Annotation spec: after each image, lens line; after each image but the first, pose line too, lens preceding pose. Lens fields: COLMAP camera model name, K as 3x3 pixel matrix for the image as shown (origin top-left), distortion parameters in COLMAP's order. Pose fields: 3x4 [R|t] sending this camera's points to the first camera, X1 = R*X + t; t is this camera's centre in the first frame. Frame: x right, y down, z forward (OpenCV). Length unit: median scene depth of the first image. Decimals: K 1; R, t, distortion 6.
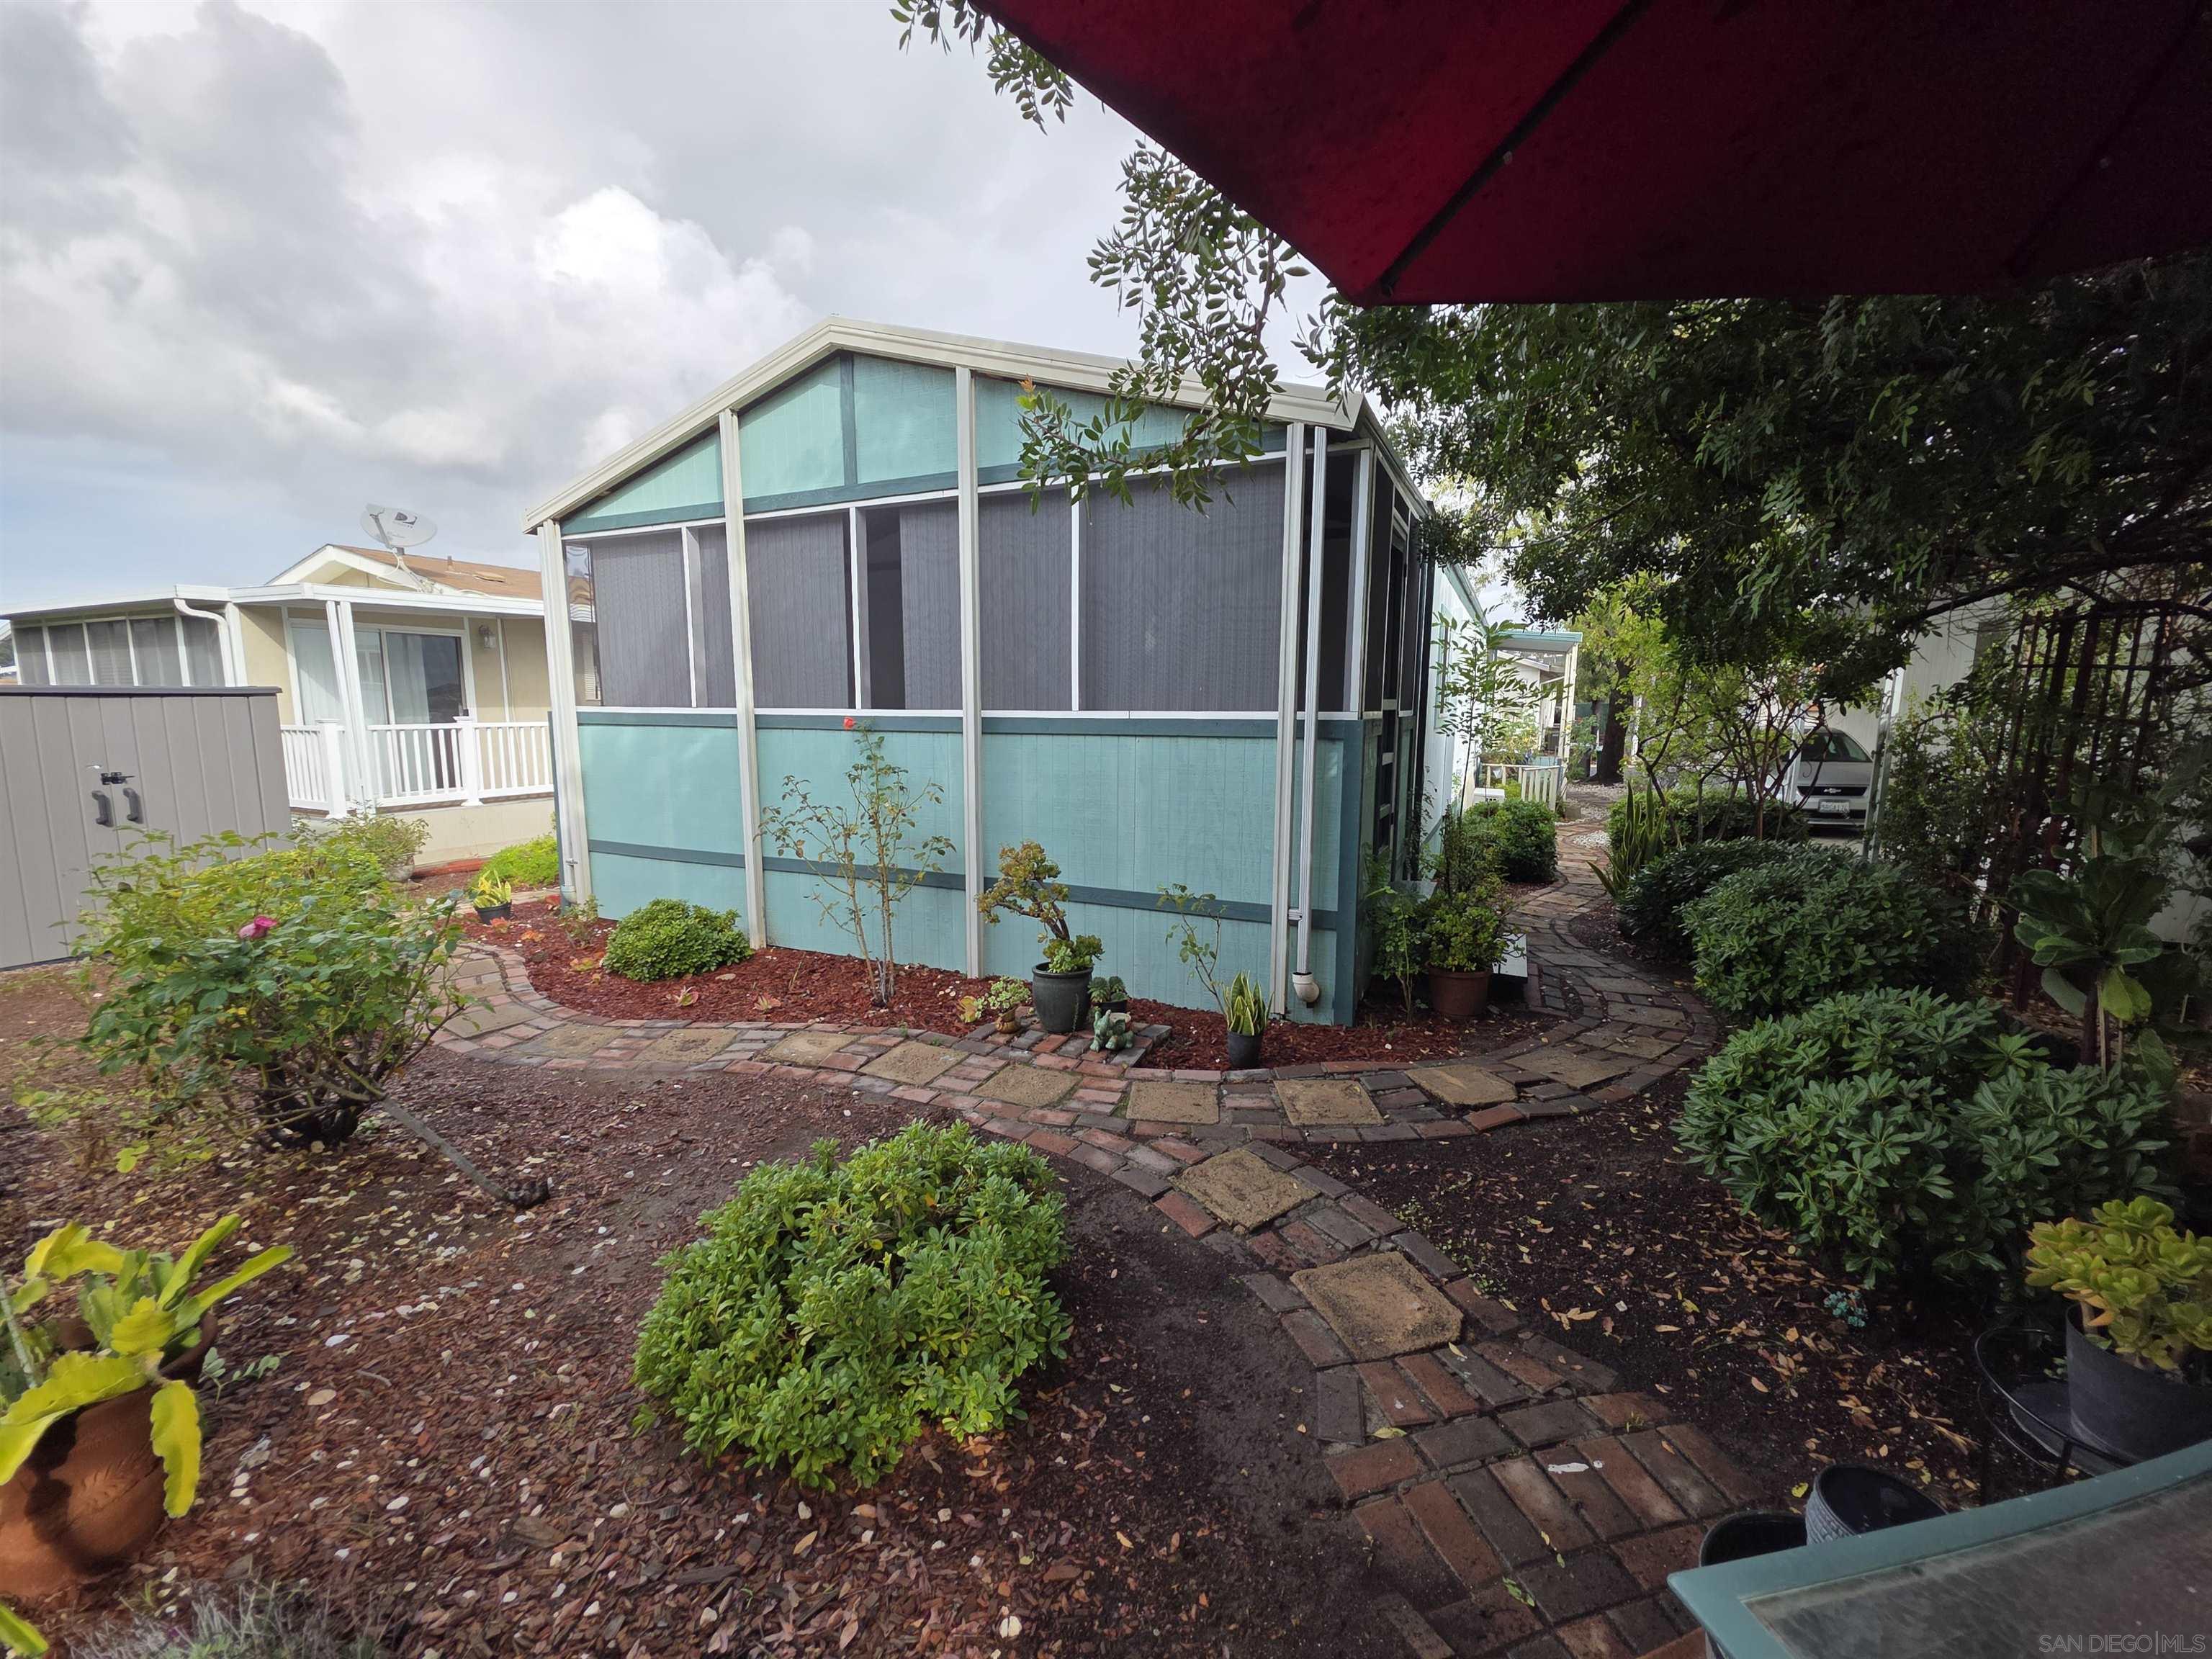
lens RADIAL K [[878.8, 0, 1107.0], [0, 878.8, 830.2], [0, 0, 1]] dist [0.012879, -0.008233]
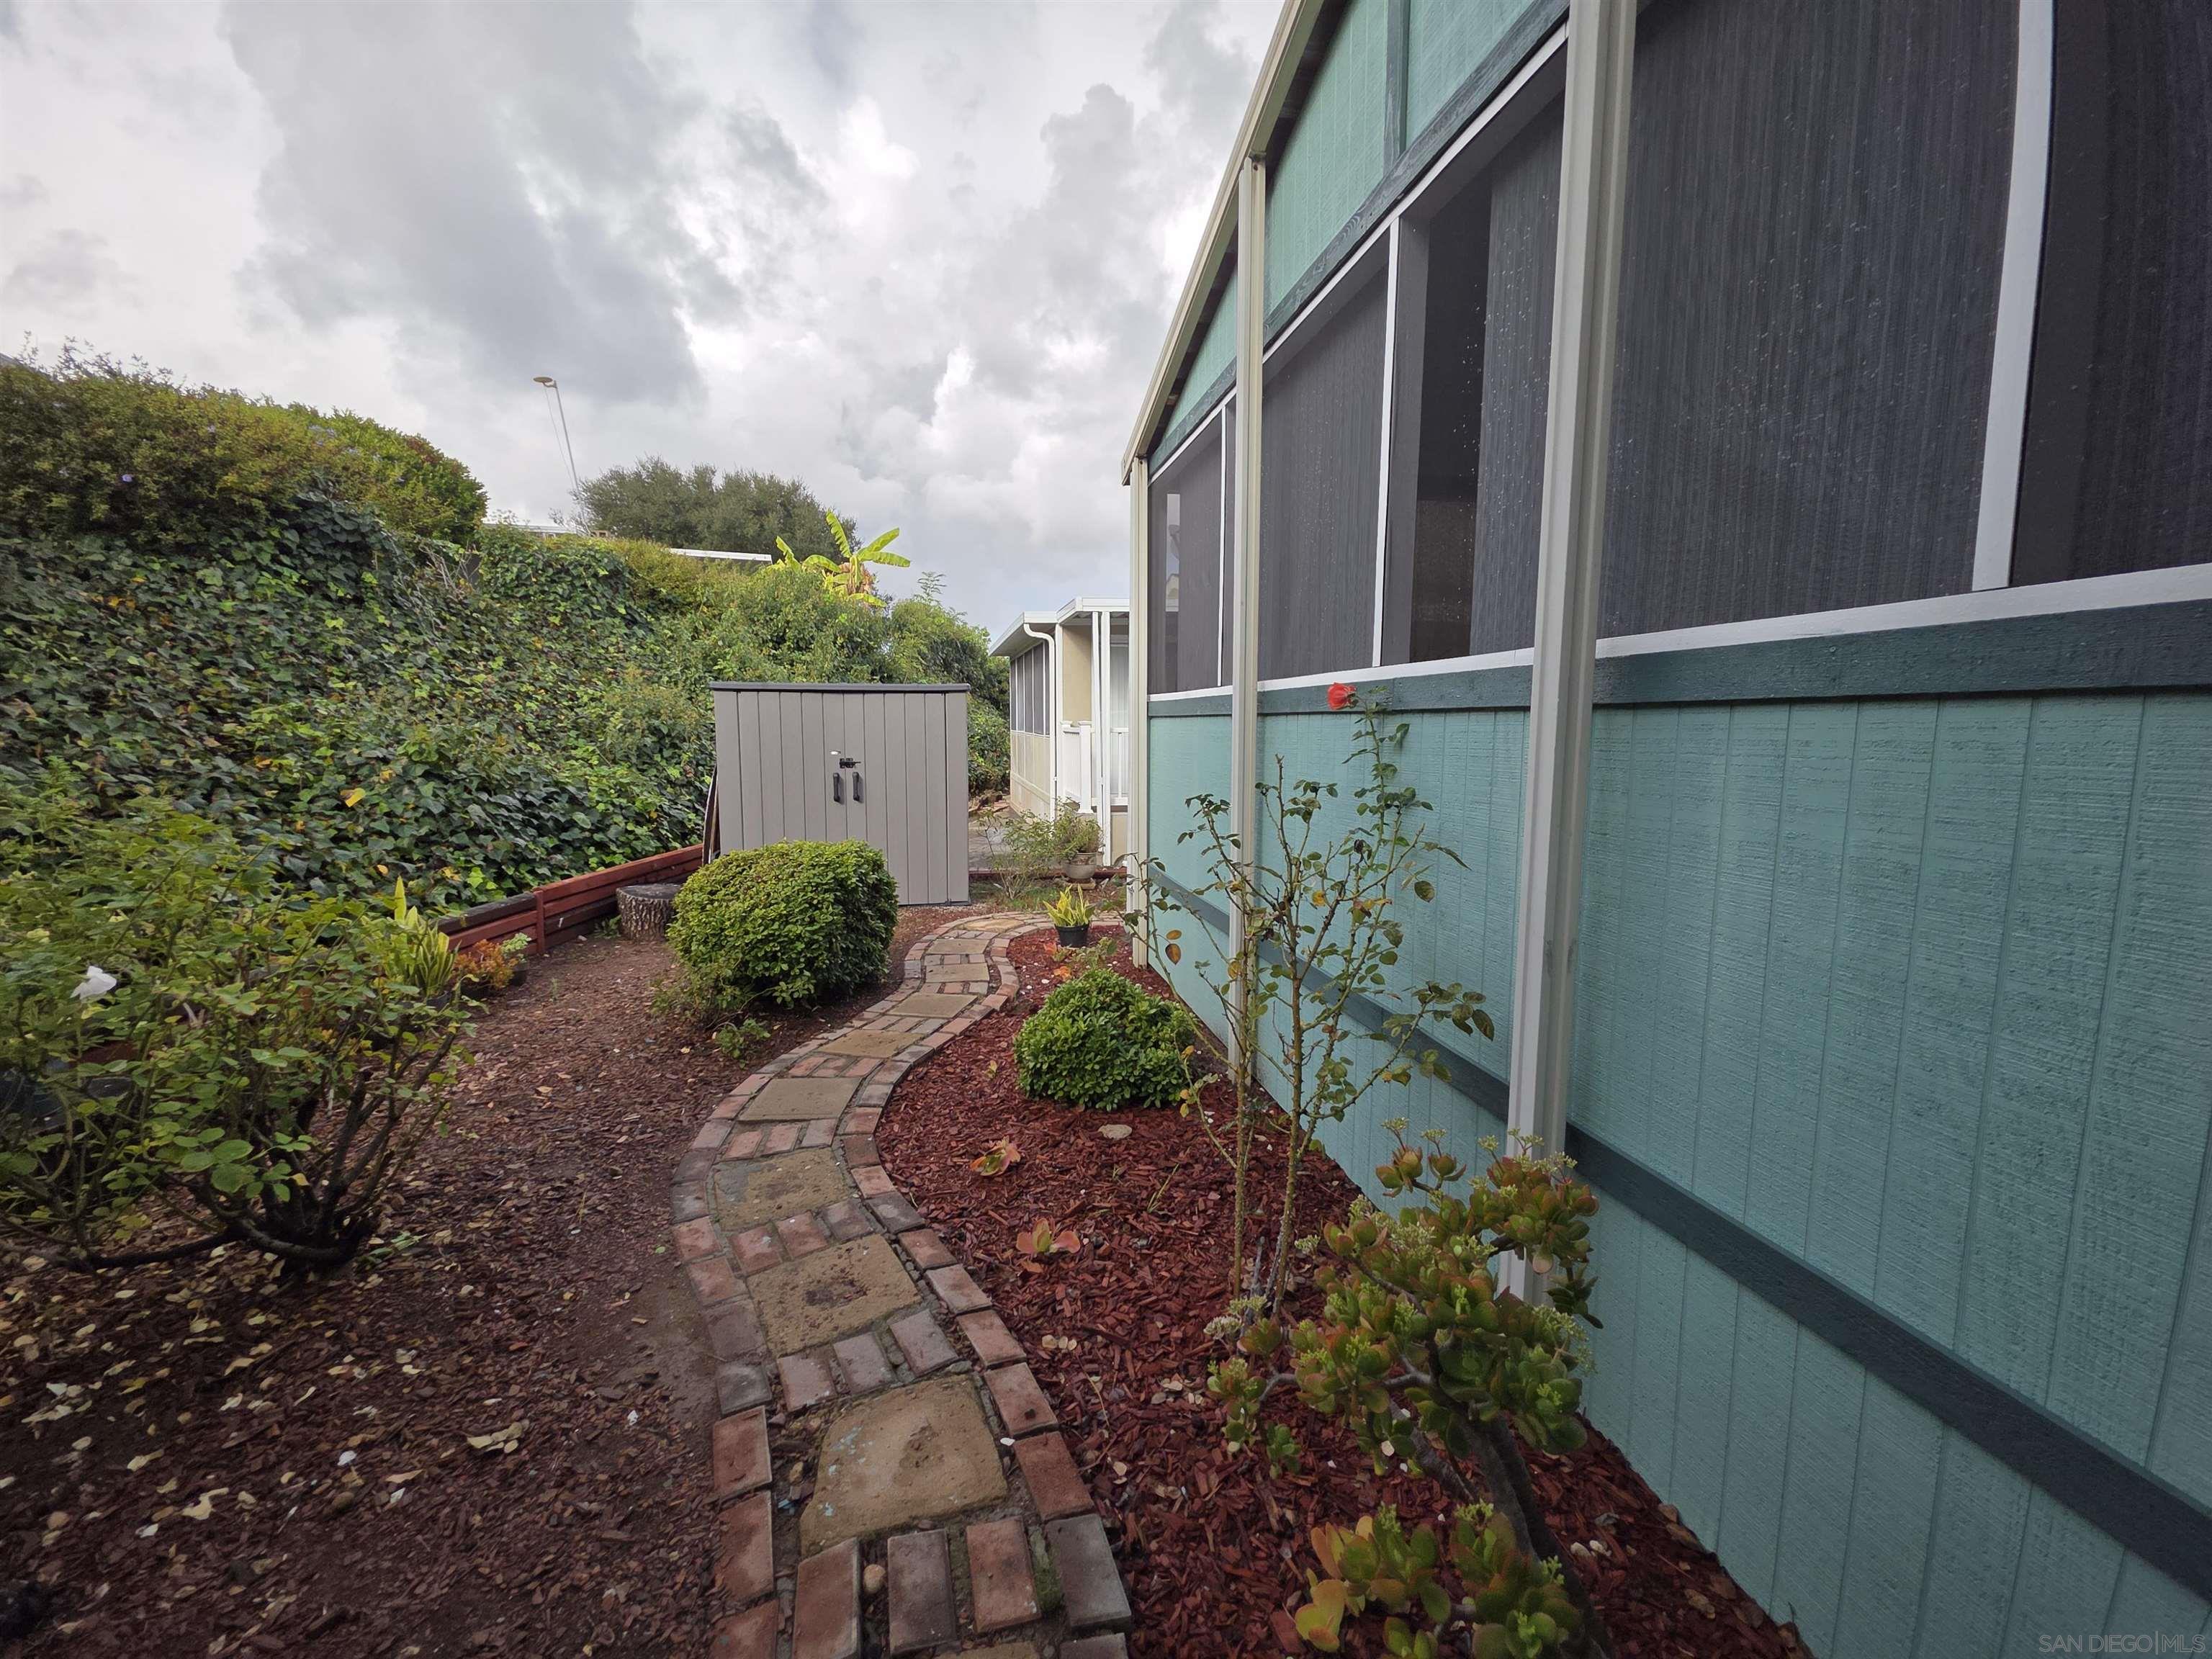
lens RADIAL K [[878.8, 0, 1104.8], [0, 878.8, 826.6], [0, 0, 1]] dist [0.012879, -0.008233]
pose [[0.592549, 0.091667, -0.800302, 0.014756], [-0.115738, 0.992884, 0.028033, -0.049759], [0.797176, 0.076014, 0.598942, 0.612429]]
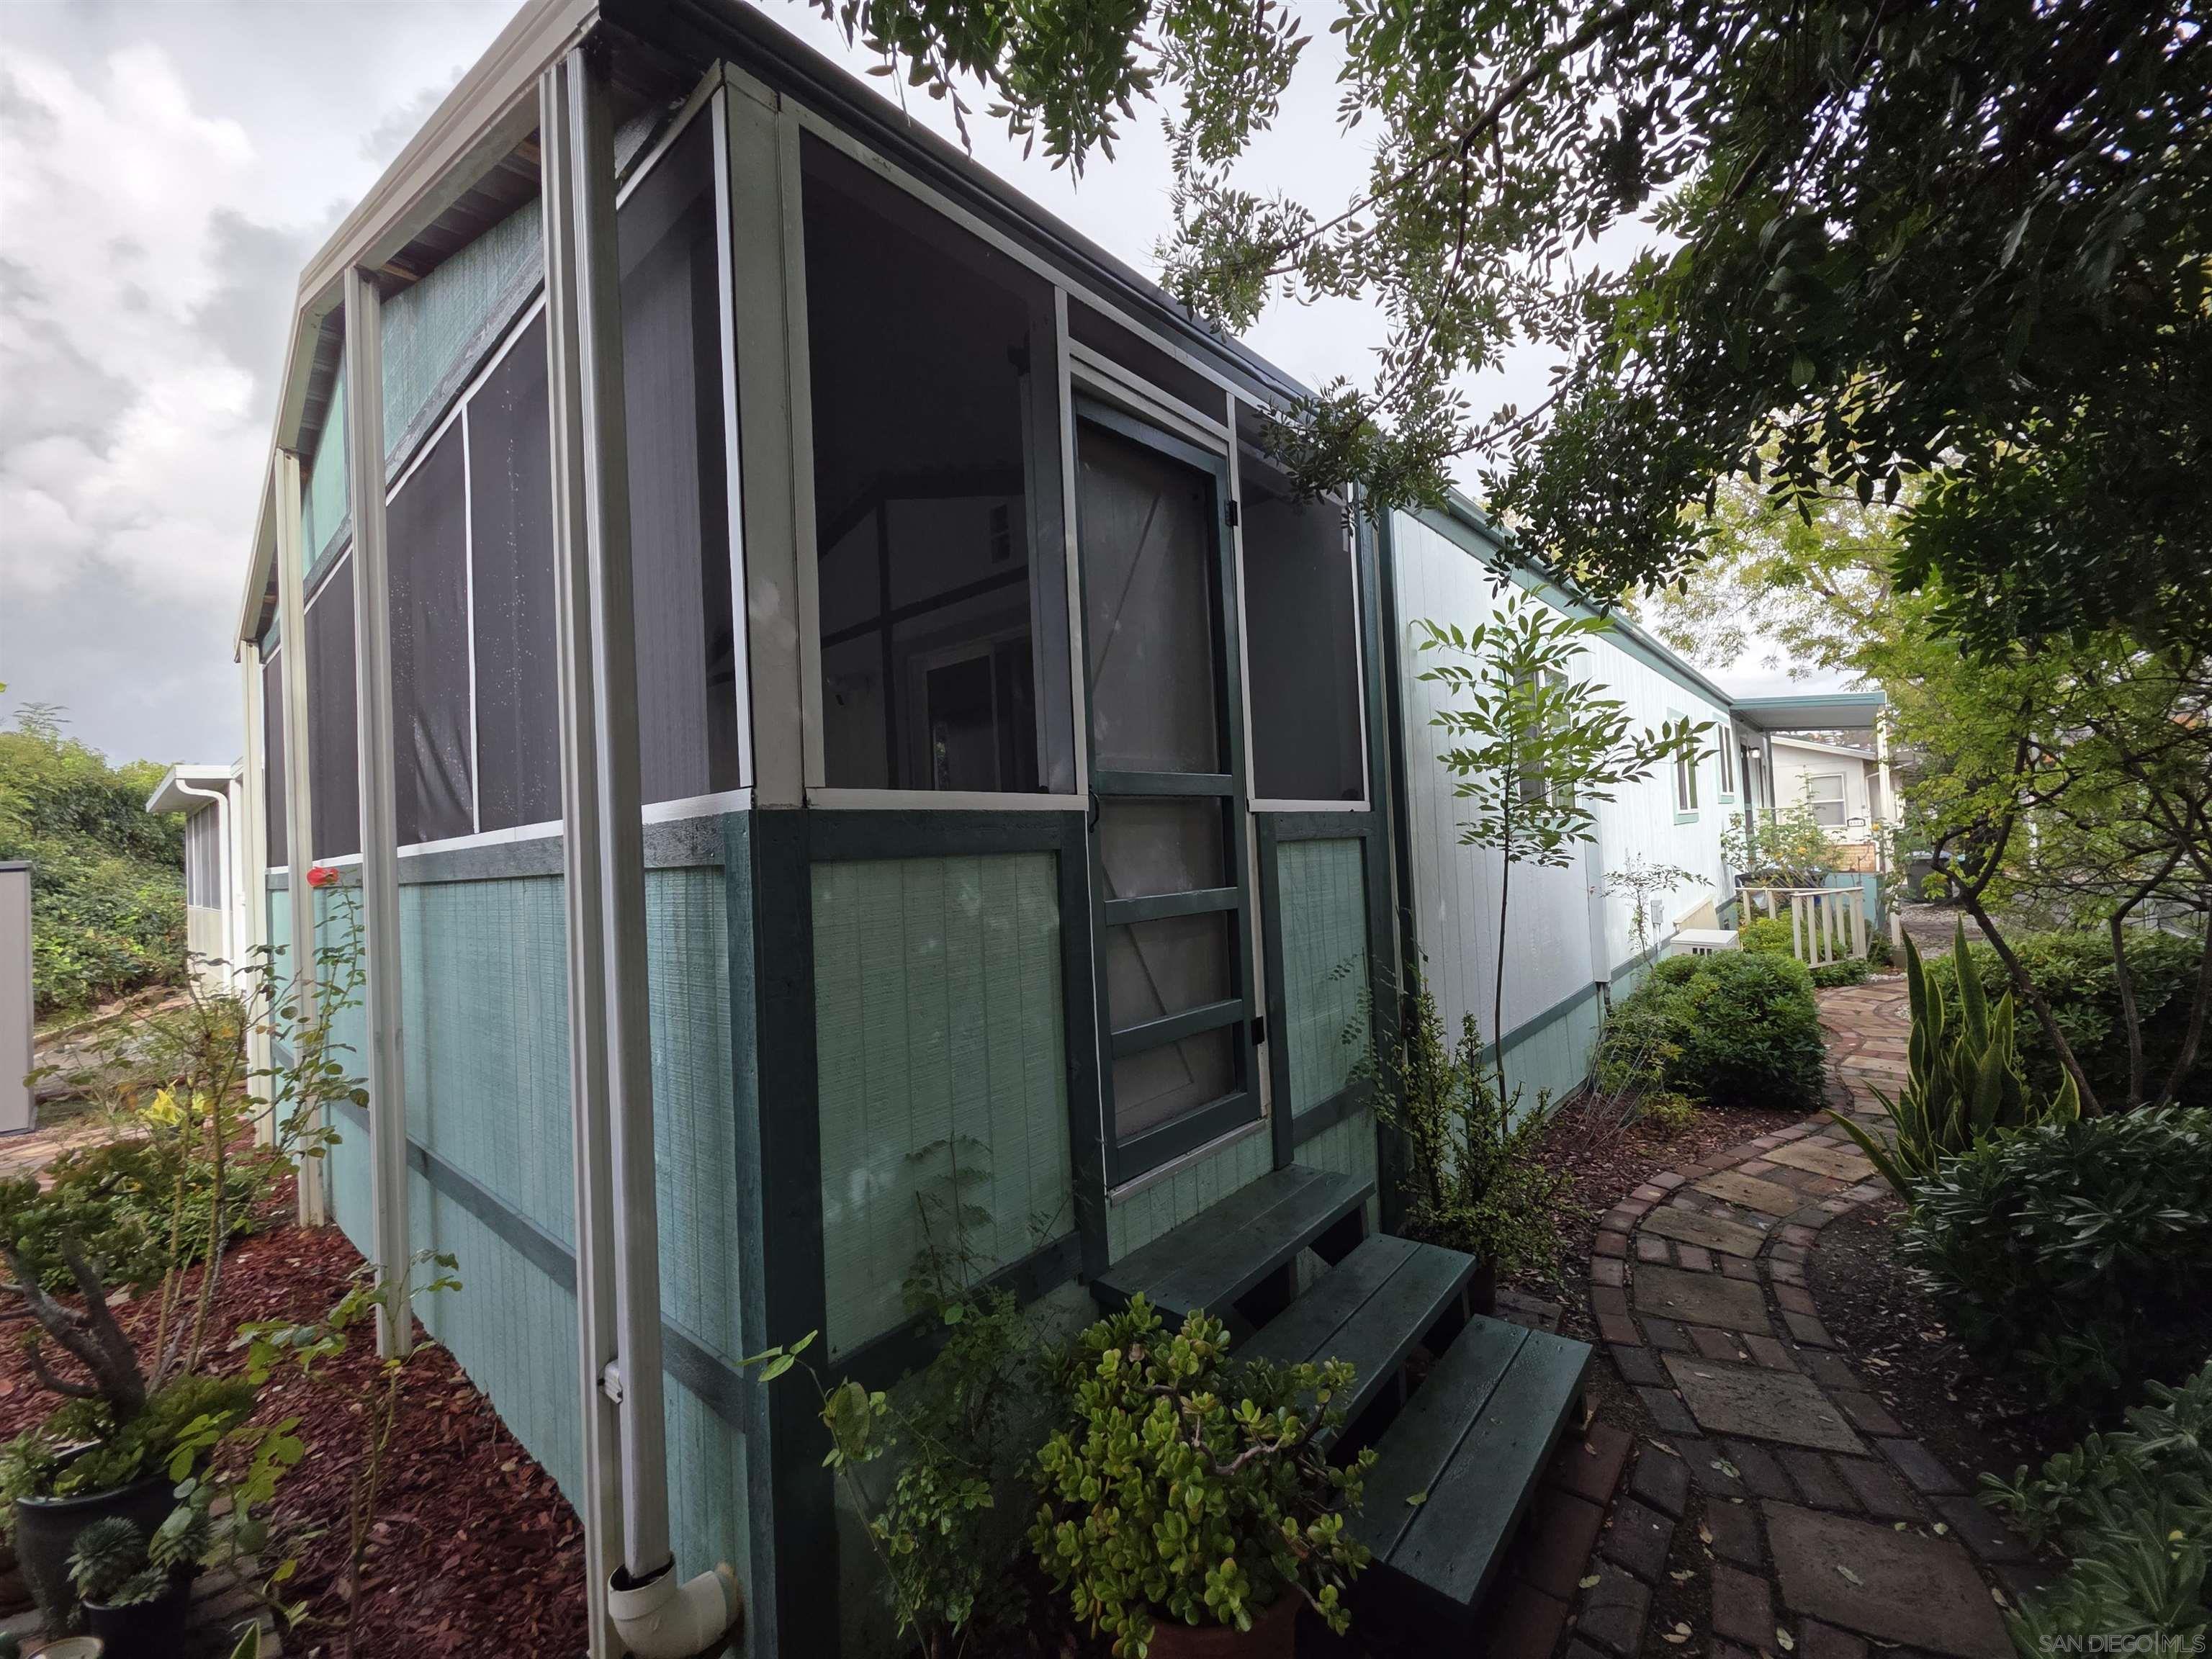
lens RADIAL K [[878.8, 0, 1109.0], [0, 878.8, 826.8], [0, 0, 1]] dist [0.012879, -0.008233]
pose [[0.960520, -0.057811, -0.272140, 0.398153], [0.013409, 0.986655, -0.162271, -0.047662], [0.277889, 0.152215, 0.948477, 0.551330]]
